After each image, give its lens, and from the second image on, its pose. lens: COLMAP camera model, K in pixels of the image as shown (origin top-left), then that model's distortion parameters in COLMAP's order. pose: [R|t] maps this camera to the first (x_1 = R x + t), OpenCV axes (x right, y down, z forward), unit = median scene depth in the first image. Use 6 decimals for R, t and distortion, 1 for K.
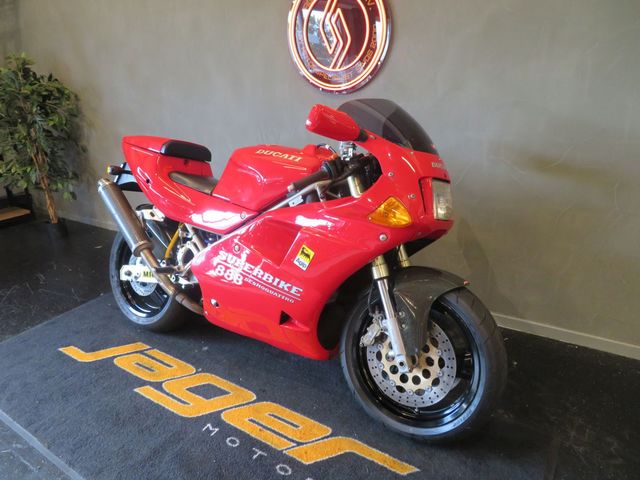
lens RADIAL K [[452.8, 0, 312.9], [0, 452.8, 243.8], [0, 0, 1]] dist [-0.000050, -0.000667]
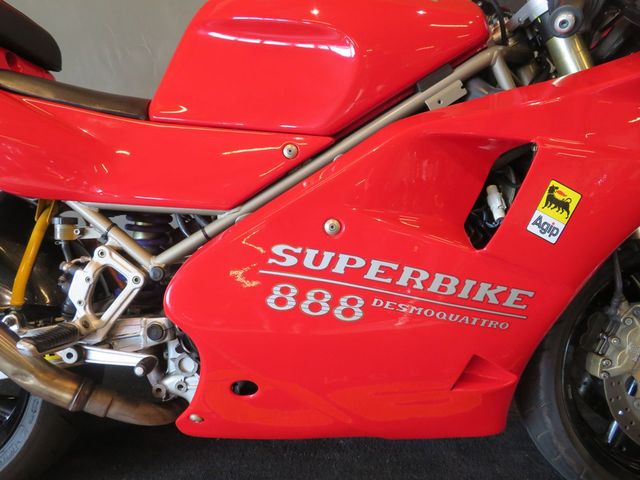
lens RADIAL K [[452.8, 0, 319.4], [0, 452.8, 238.0], [0, 0, 1]] dist [-0.000050, -0.000667]
pose [[0.835525, -0.154612, 0.527251, -0.378528], [0.162201, 0.986233, 0.032169, 0.005501], [-0.524966, 0.058643, 0.849101, 0.697129]]
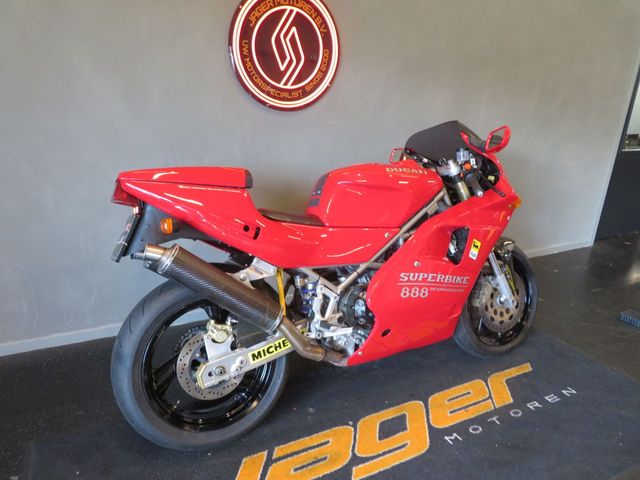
lens RADIAL K [[452.8, 0, 322.1], [0, 452.8, 240.8], [0, 0, 1]] dist [-0.000050, -0.000667]
pose [[0.466309, -0.220237, 0.856768, -1.145092], [0.240981, 0.963510, 0.116518, -0.213764], [-0.851167, 0.152131, 0.502366, 0.667381]]
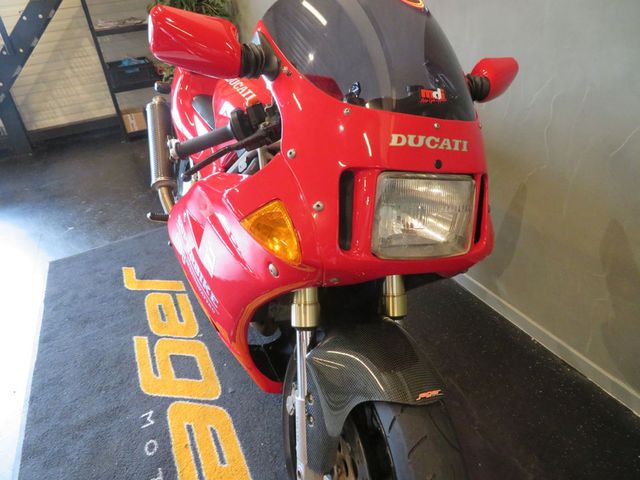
lens RADIAL K [[452.8, 0, 319.3], [0, 452.8, 243.5], [0, 0, 1]] dist [-0.000050, -0.000667]
pose [[0.856493, 0.220188, -0.466837, 0.376022], [-0.120407, 0.964724, 0.234113, -0.147879], [0.501918, -0.144306, 0.852792, 0.481845]]
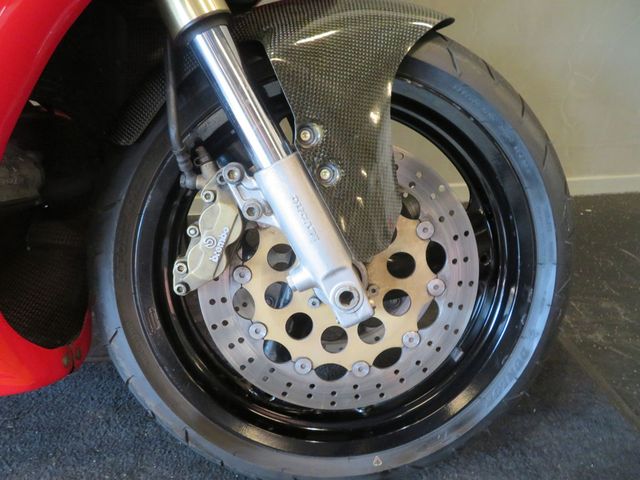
lens RADIAL K [[452.8, 0, 320.5], [0, 452.8, 243.3], [0, 0, 1]] dist [-0.000050, -0.000667]
pose [[0.781398, -0.259348, 0.567588, 0.016219], [0.191355, 0.965312, 0.177641, 0.151807], [-0.593970, -0.030198, 0.803920, 0.674002]]
